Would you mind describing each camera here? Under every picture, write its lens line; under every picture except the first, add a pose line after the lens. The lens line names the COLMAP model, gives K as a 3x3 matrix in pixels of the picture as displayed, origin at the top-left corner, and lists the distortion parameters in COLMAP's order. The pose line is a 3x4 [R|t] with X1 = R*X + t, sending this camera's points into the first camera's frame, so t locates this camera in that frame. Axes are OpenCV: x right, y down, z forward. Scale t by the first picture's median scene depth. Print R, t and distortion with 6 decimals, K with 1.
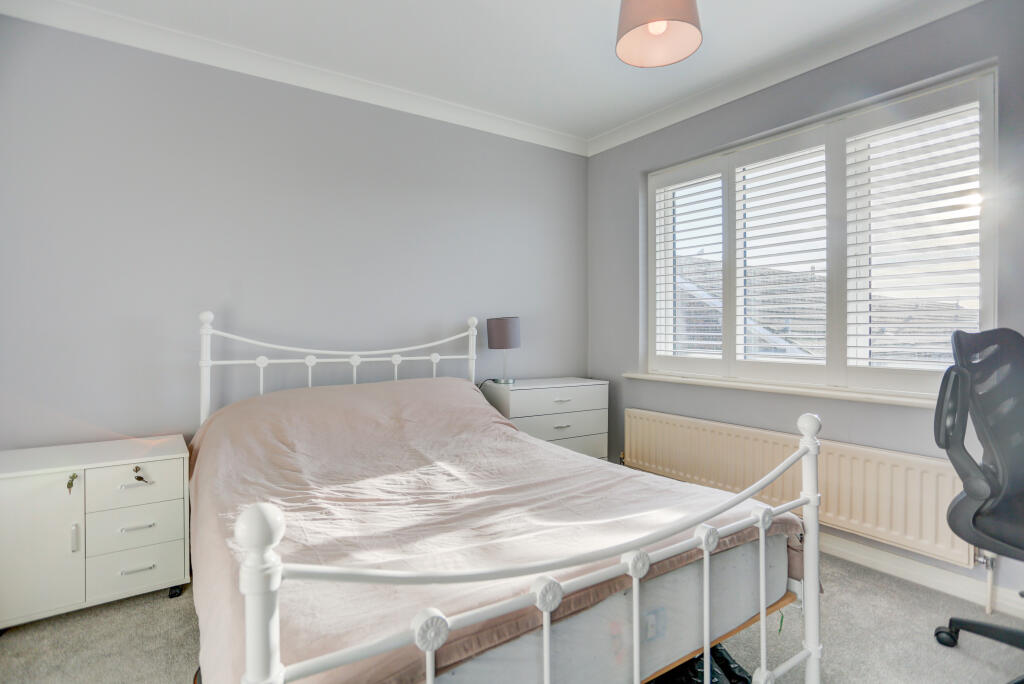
lens RADIAL K [[512.7, 0, 516.6], [0, 512.7, 338.2], [0, 0, 1]] dist [-0.061049, 0.024452]
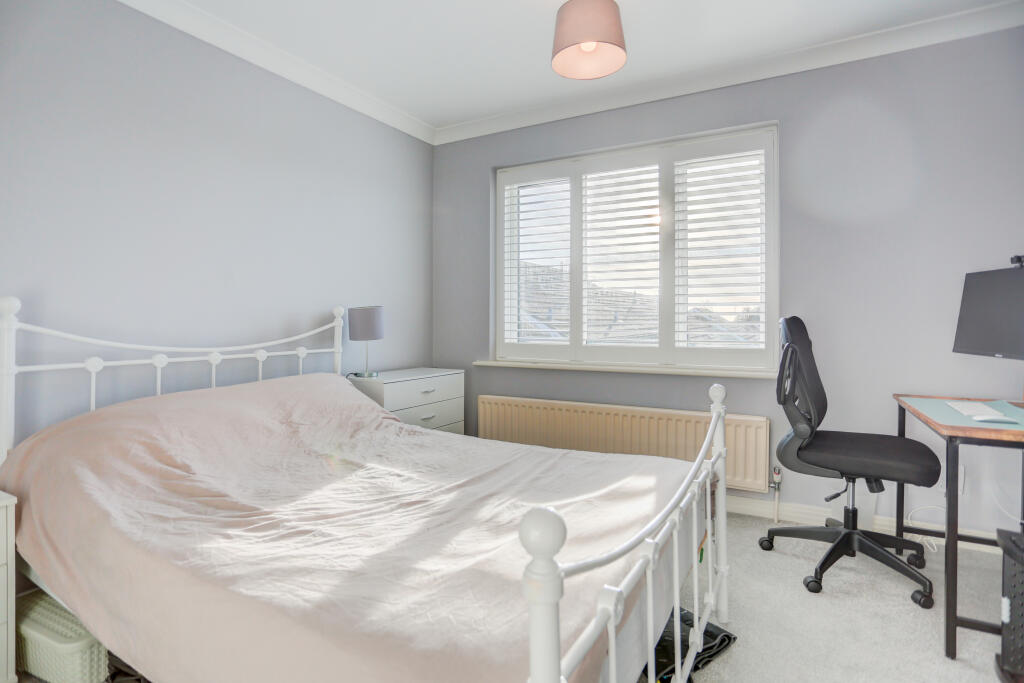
lens RADIAL K [[512.7, 0, 522.9], [0, 512.7, 332.5], [0, 0, 1]] dist [-0.061049, 0.024452]
pose [[0.896622, -0.017936, 0.442433, -0.255281], [0.013427, 0.999821, 0.013321, -0.002719], [-0.442593, -0.006003, 0.896703, 0.046903]]
